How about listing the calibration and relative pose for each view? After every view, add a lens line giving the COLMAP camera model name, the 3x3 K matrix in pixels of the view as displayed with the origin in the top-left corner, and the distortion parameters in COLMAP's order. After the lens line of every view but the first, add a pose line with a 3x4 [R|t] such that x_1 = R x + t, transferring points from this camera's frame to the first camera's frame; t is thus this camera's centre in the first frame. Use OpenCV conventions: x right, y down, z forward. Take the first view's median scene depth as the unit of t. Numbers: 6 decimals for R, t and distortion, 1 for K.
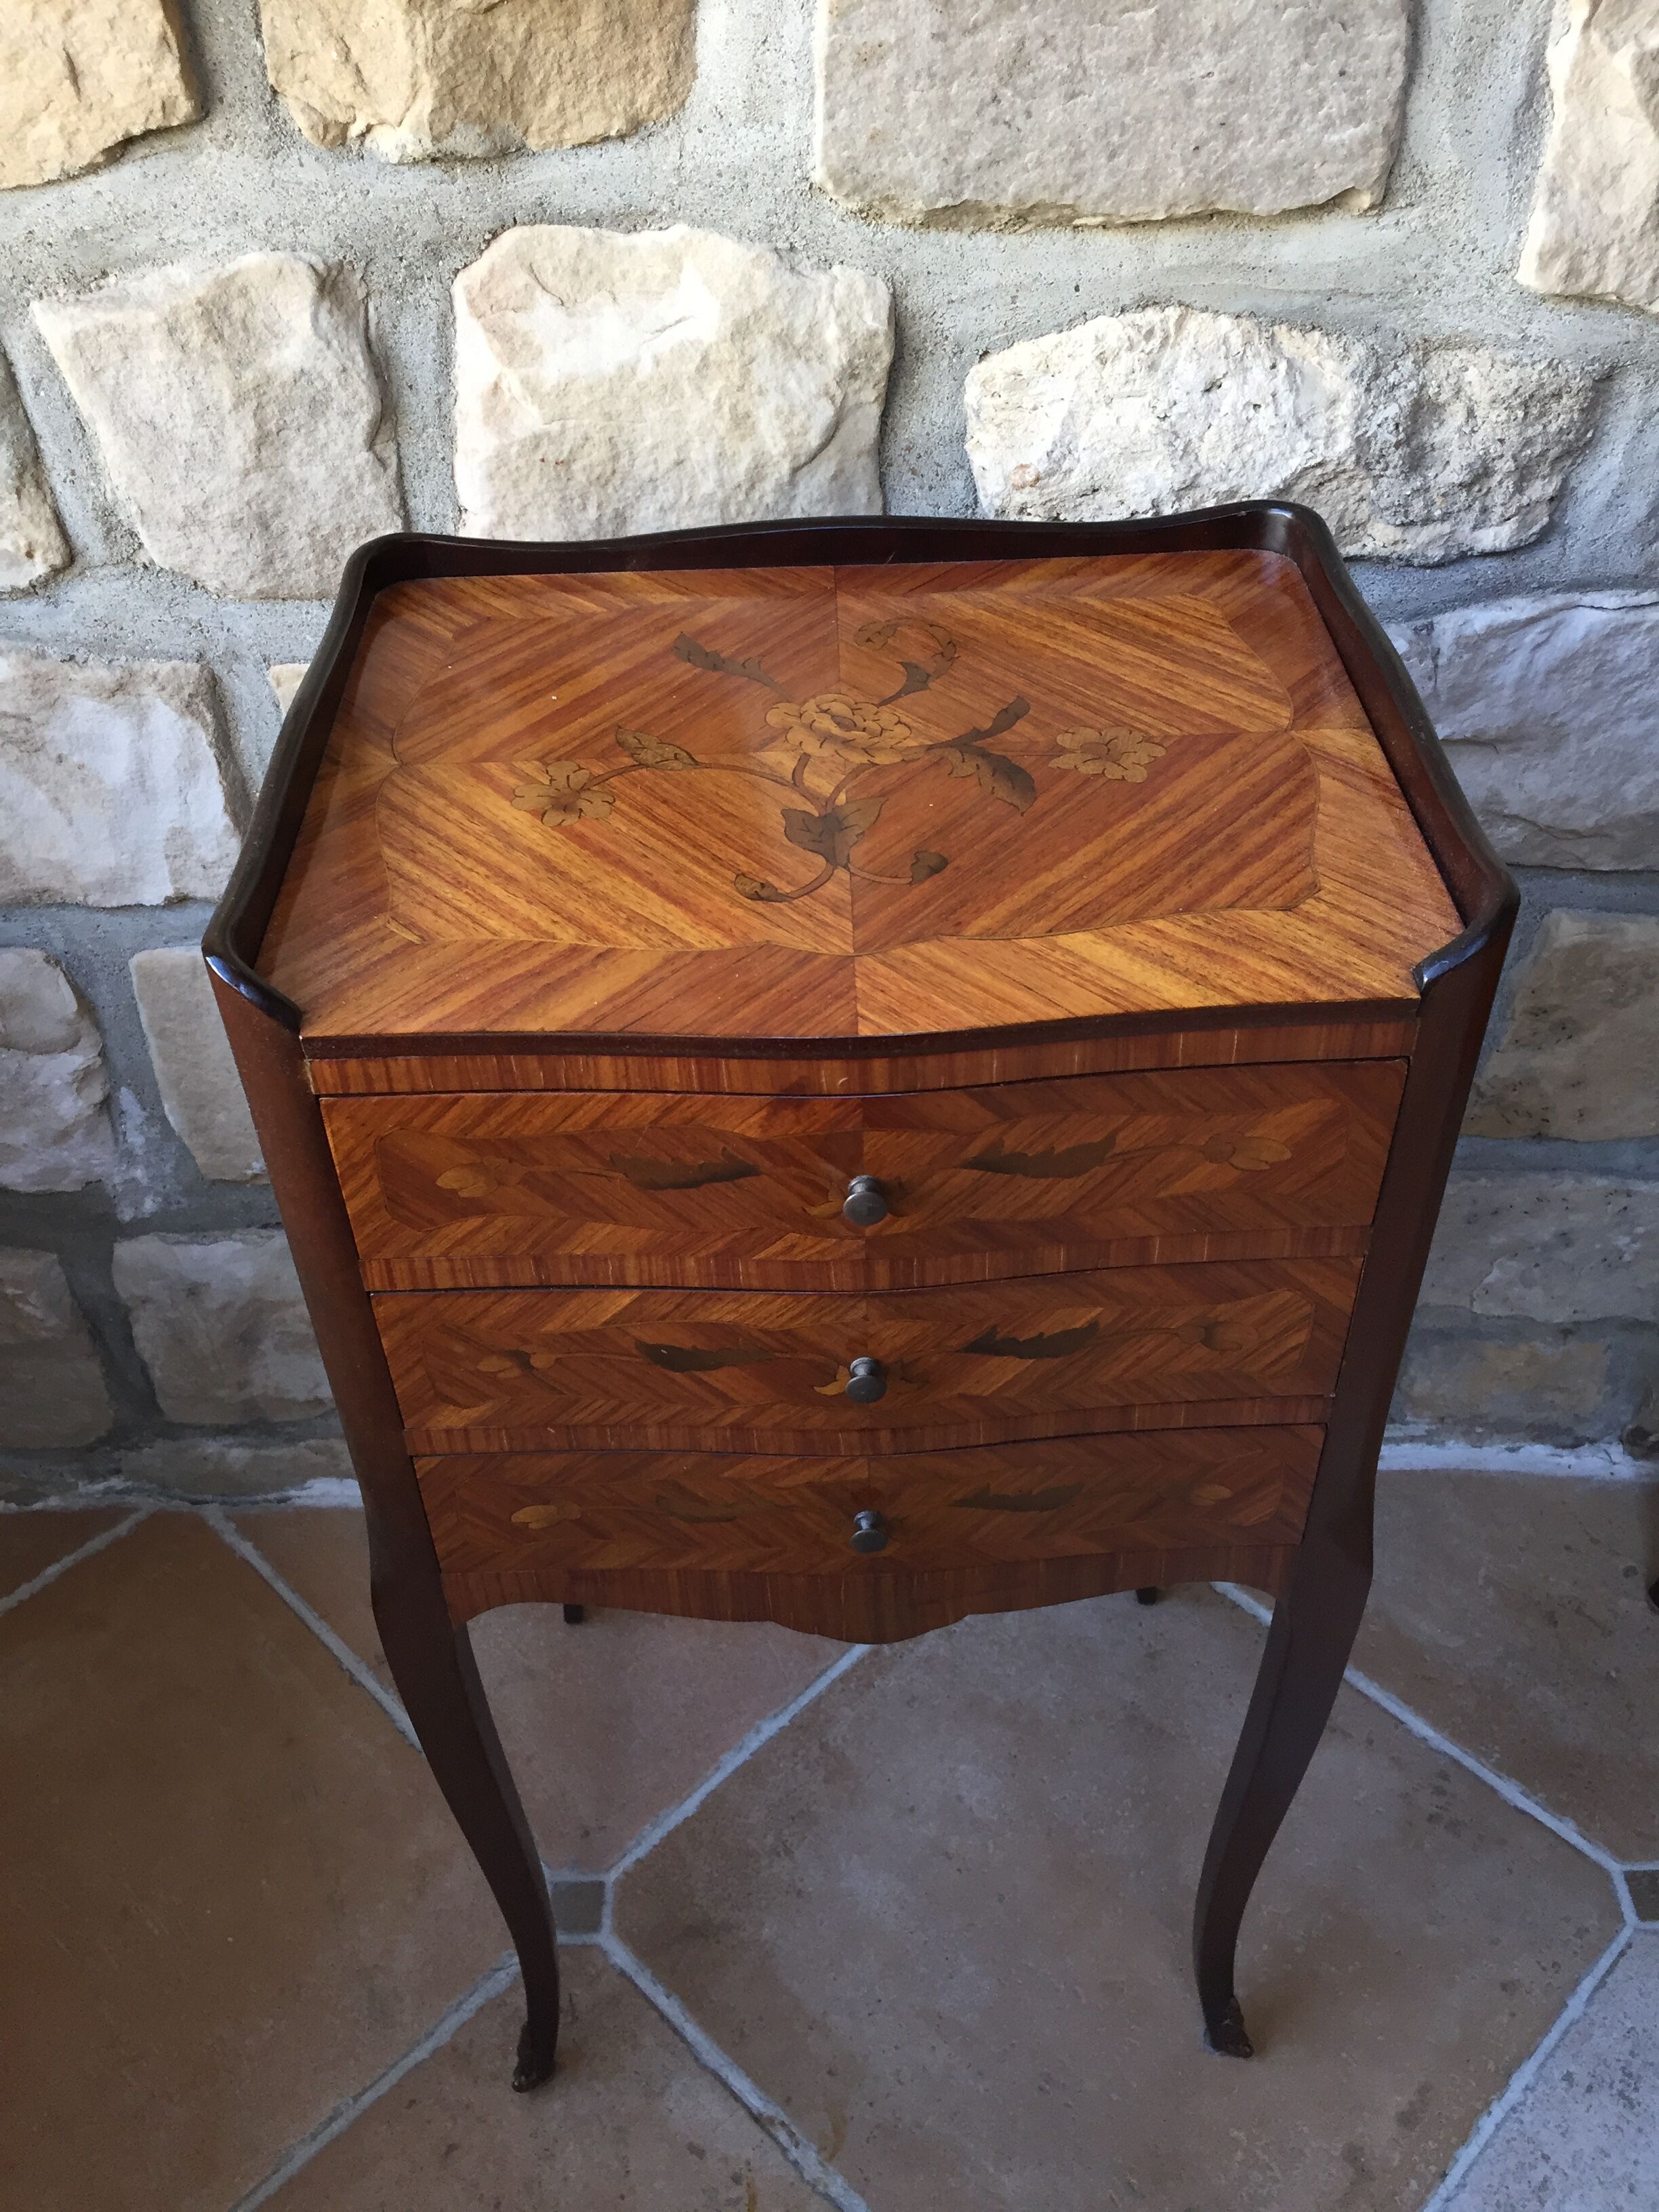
lens RADIAL K [[1897.1, 0, 825.5], [0, 1897.1, 1096.1], [0, 0, 1]] dist [0.092078, -0.135314]
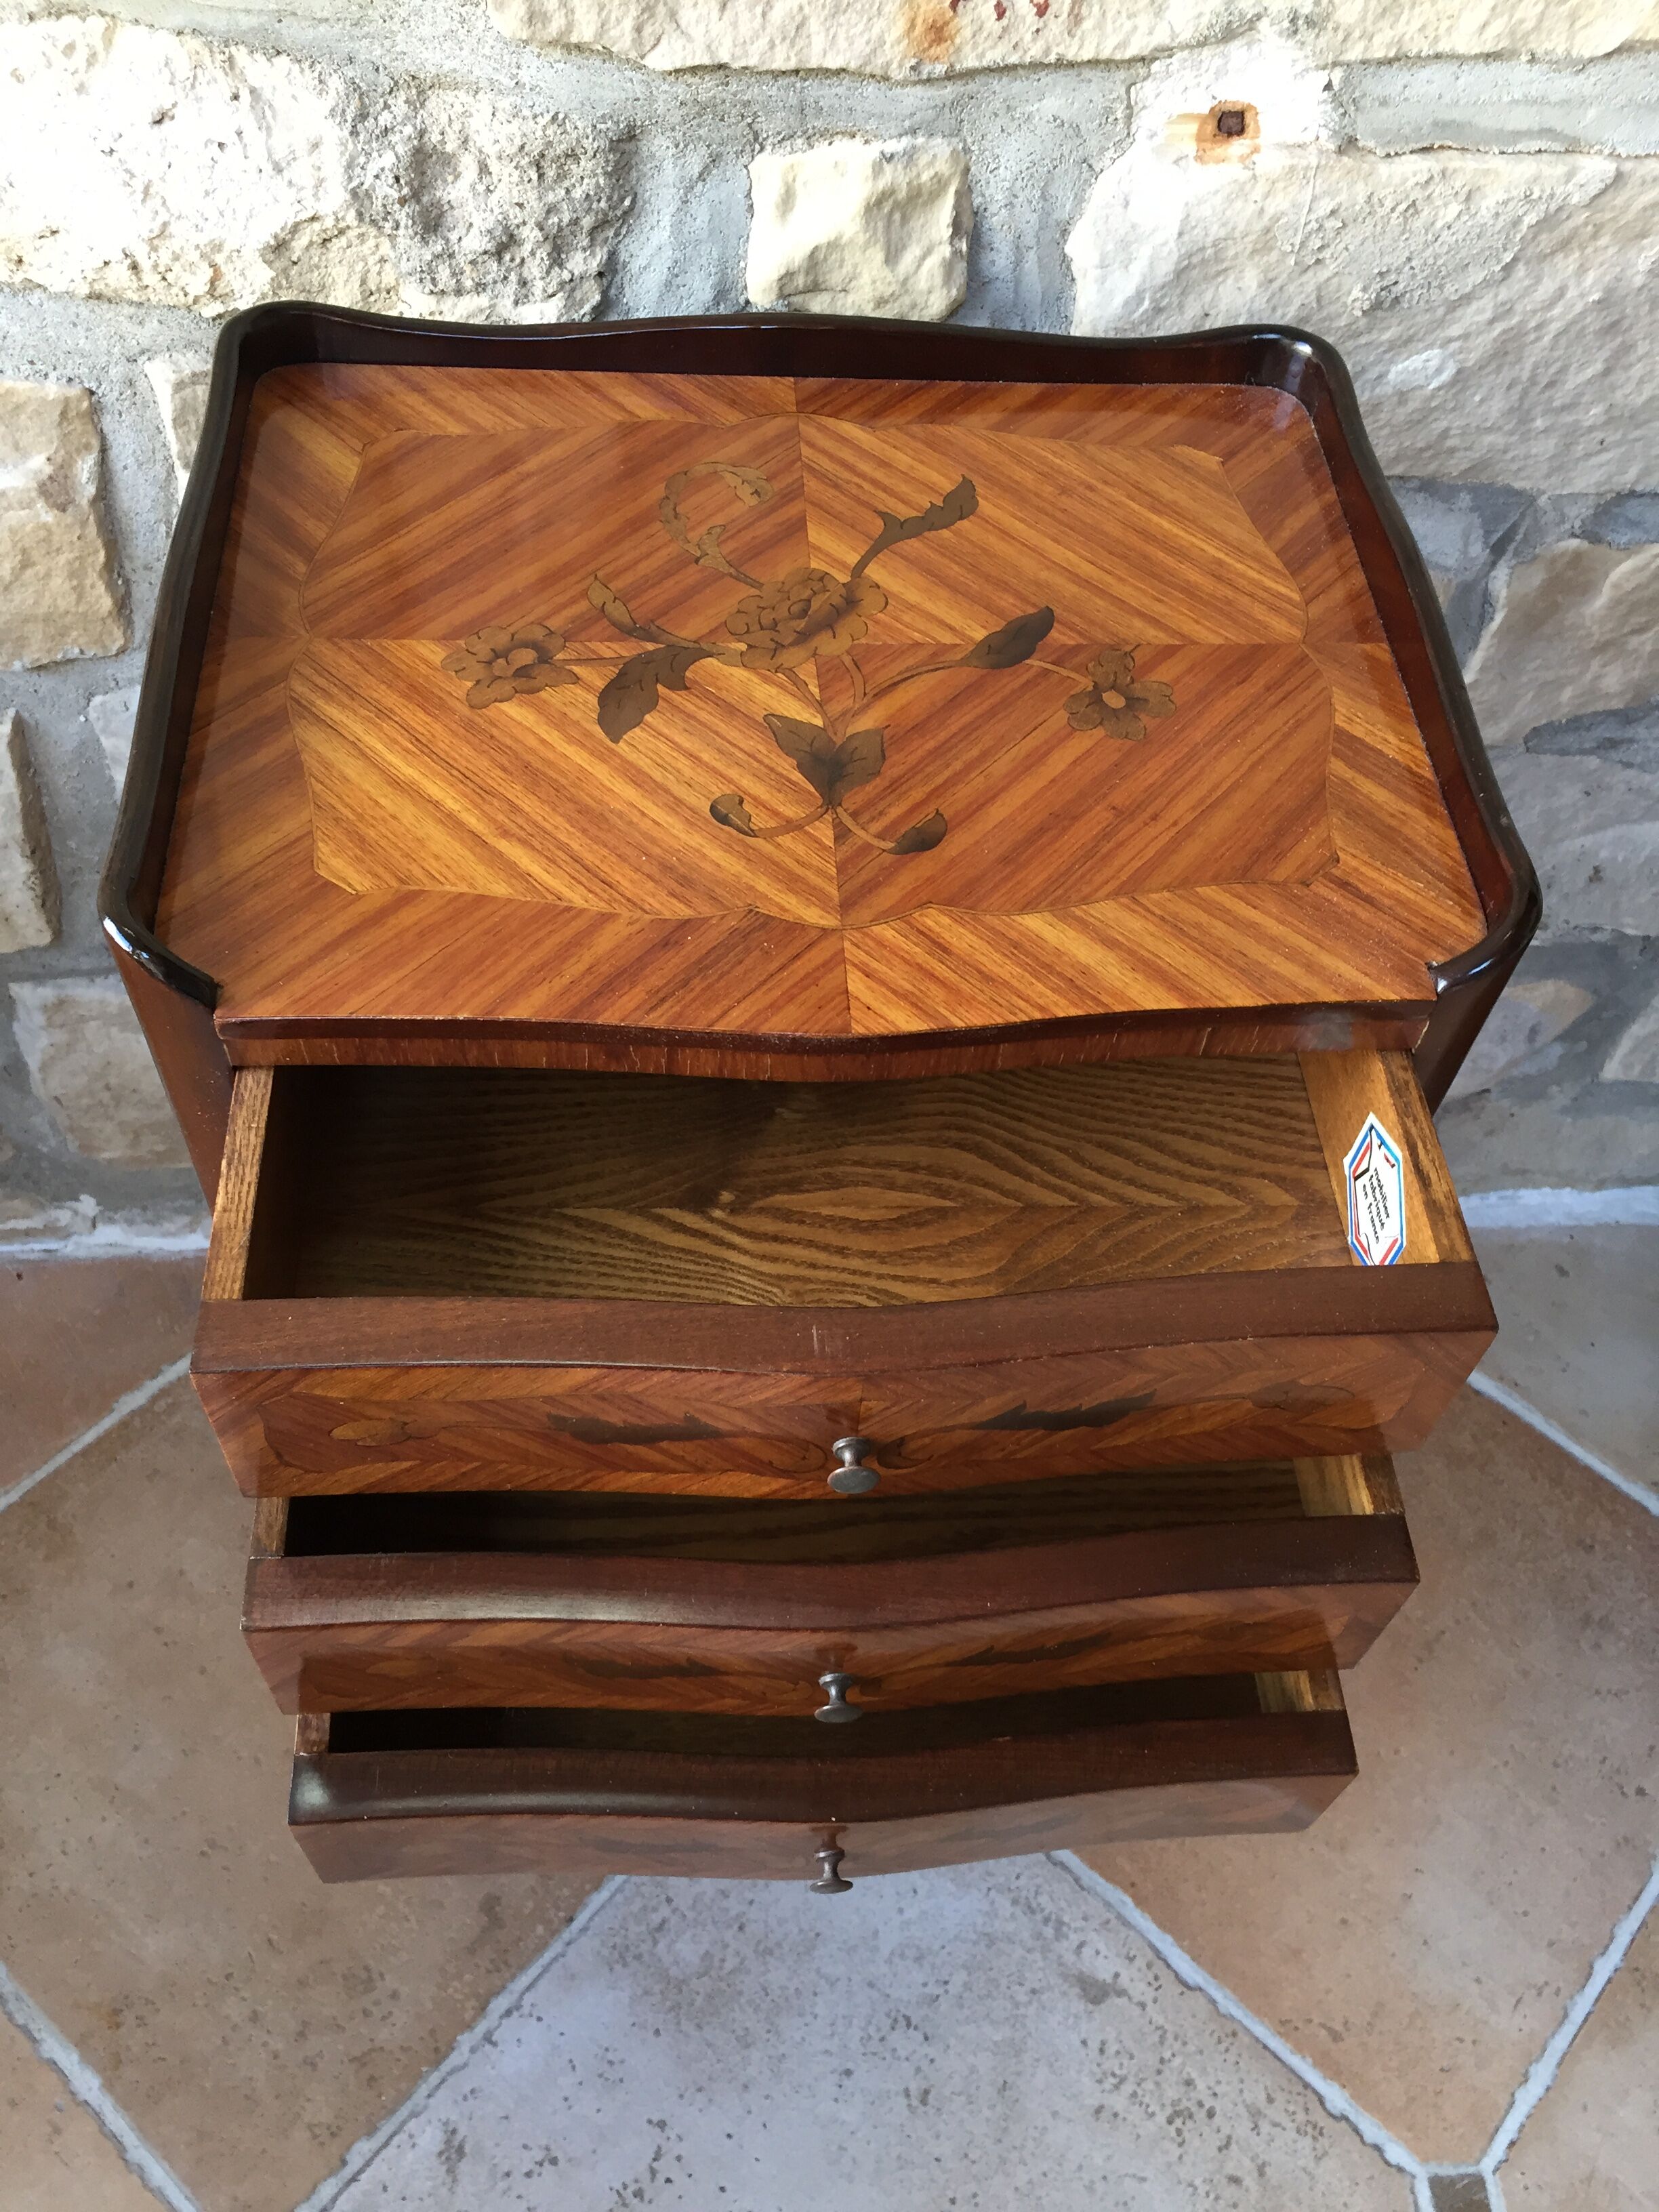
lens RADIAL K [[1909.0, 0, 828.3], [0, 1909.0, 1101.3], [0, 0, 1]] dist [0.077964, -0.115046]
pose [[0.994022, 0.004676, 0.109083, 0.399822], [-0.028348, 0.975874, 0.216488, -0.139463], [-0.105439, -0.218286, 0.970172, 0.050266]]
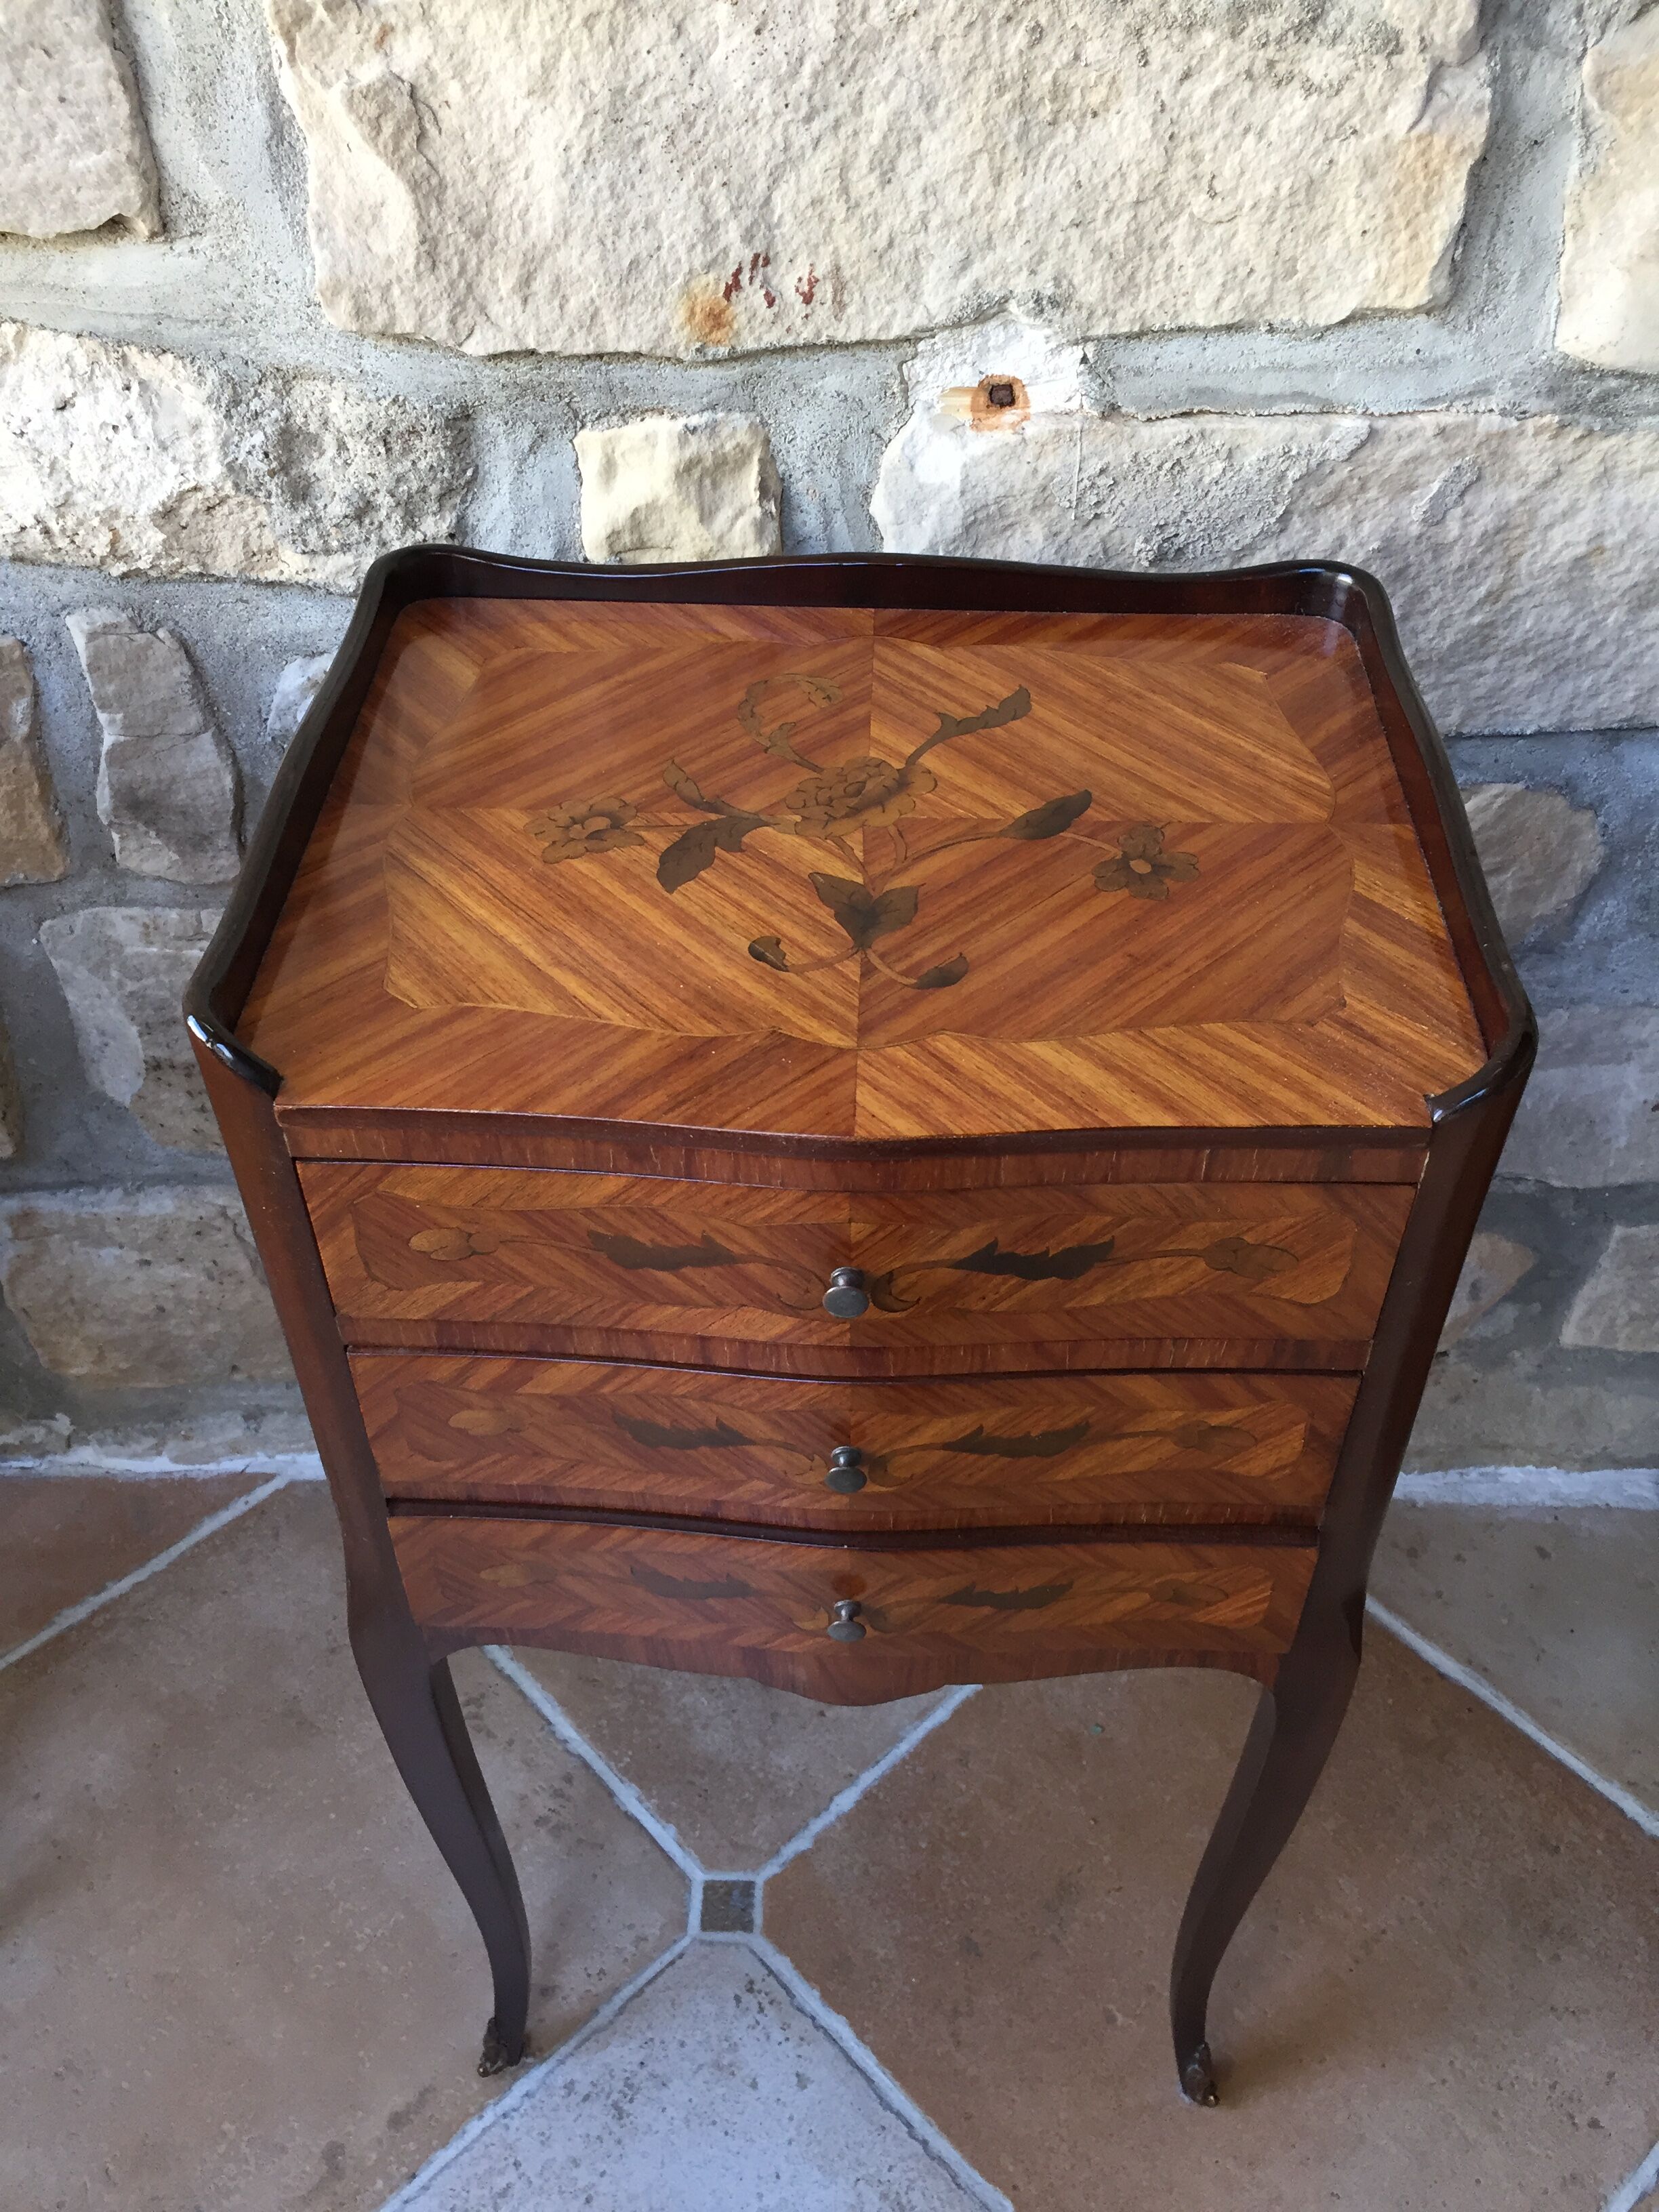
lens RADIAL K [[1906.0, 0, 830.8], [0, 1906.0, 1100.6], [0, 0, 1]] dist [0.092722, -0.132826]
pose [[0.999223, 0.039354, -0.002342, 0.606774], [-0.039225, 0.998391, 0.040951, -0.069938], [0.003950, -0.040828, 0.999158, -0.002549]]
